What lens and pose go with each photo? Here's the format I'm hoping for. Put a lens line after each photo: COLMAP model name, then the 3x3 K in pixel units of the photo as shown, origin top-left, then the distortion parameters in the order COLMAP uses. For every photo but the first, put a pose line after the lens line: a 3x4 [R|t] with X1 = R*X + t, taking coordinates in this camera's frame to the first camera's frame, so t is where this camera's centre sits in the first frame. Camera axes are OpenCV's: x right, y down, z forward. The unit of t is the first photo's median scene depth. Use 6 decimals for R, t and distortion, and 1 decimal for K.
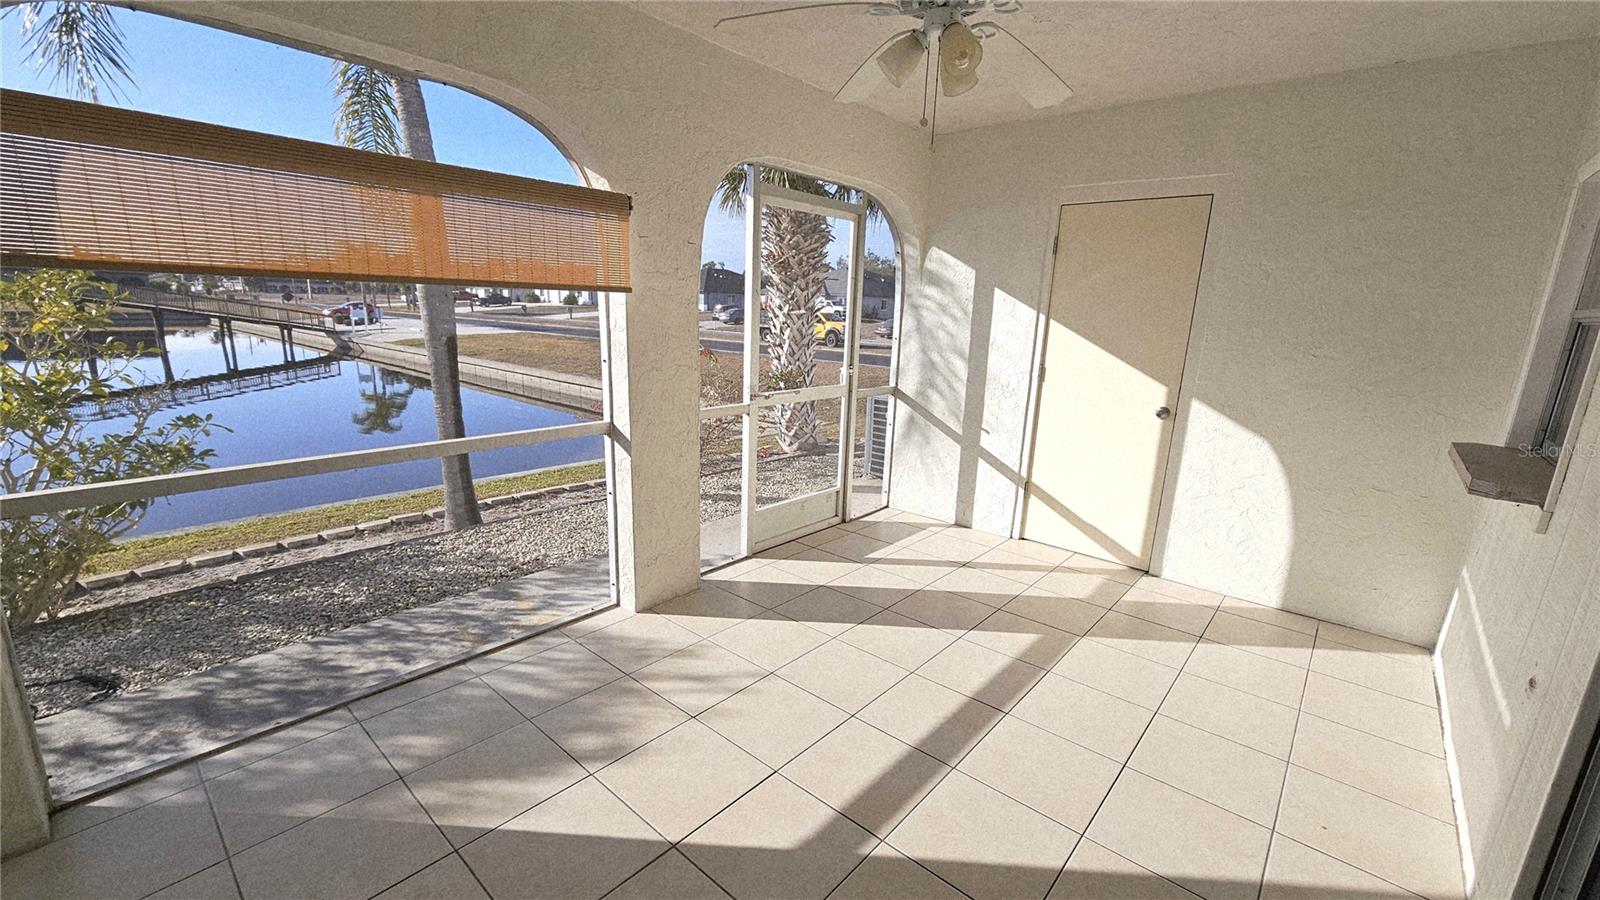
lens RADIAL K [[654.2, 0, 808.6], [0, 654.2, 460.8], [0, 0, 1]] dist [-0.003578, 0.001177]
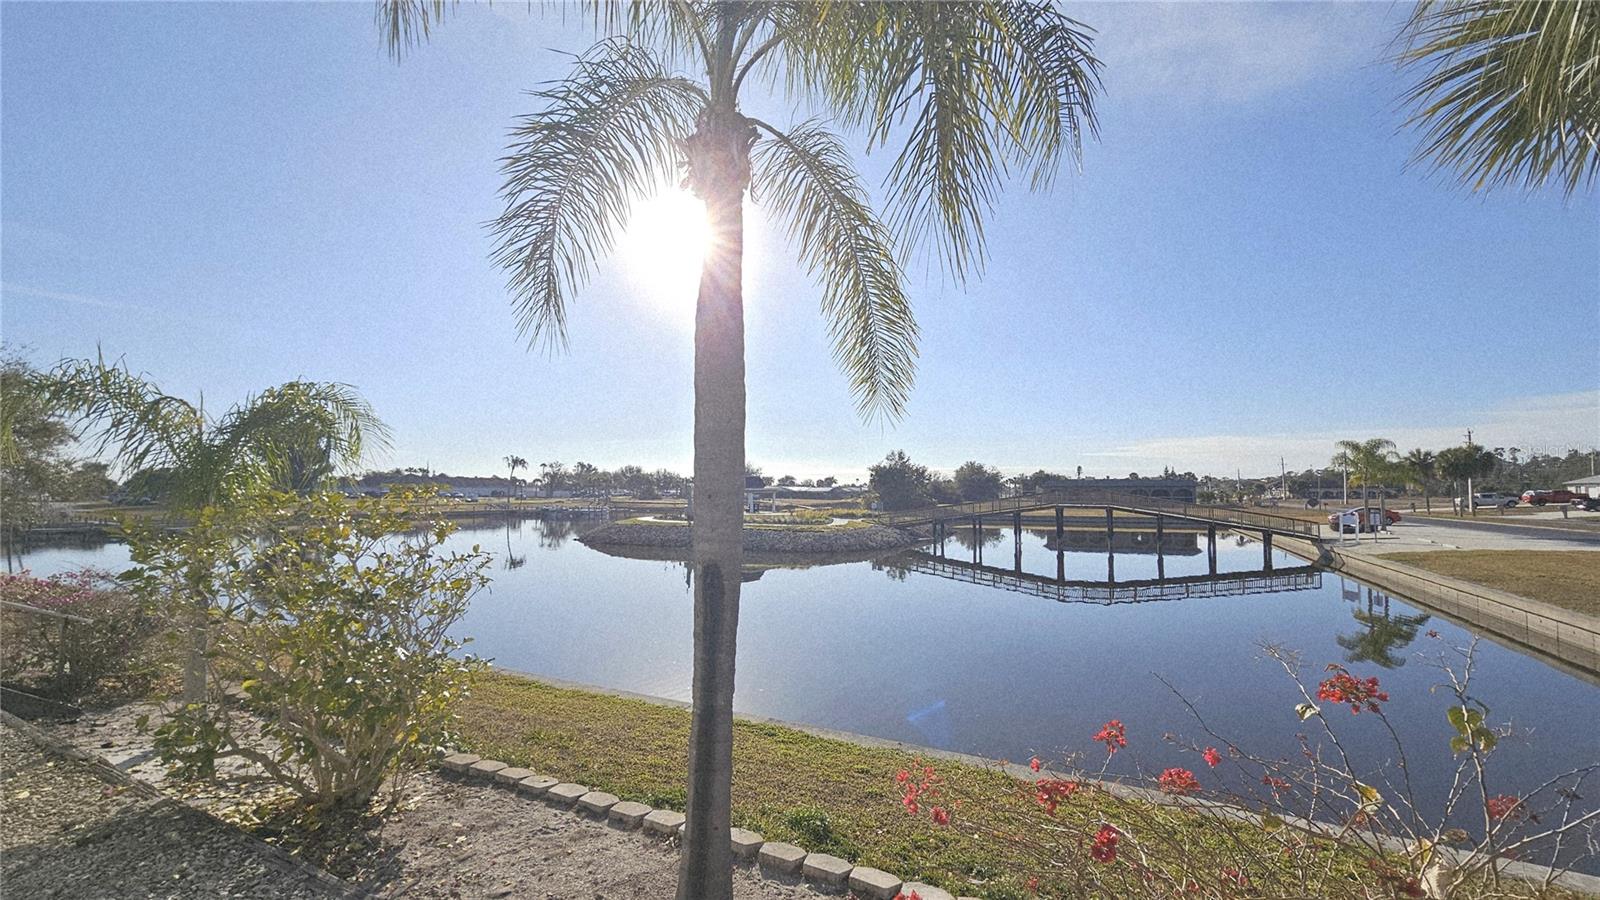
lens RADIAL K [[654.2, 0, 803.8], [0, 654.2, 454.3], [0, 0, 1]] dist [-0.003578, 0.001177]
pose [[0.208639, -0.092844, -0.973576, 0.162635], [-0.219425, 0.965661, -0.139112, -0.387599], [0.953060, 0.242651, 0.181103, 1.700506]]
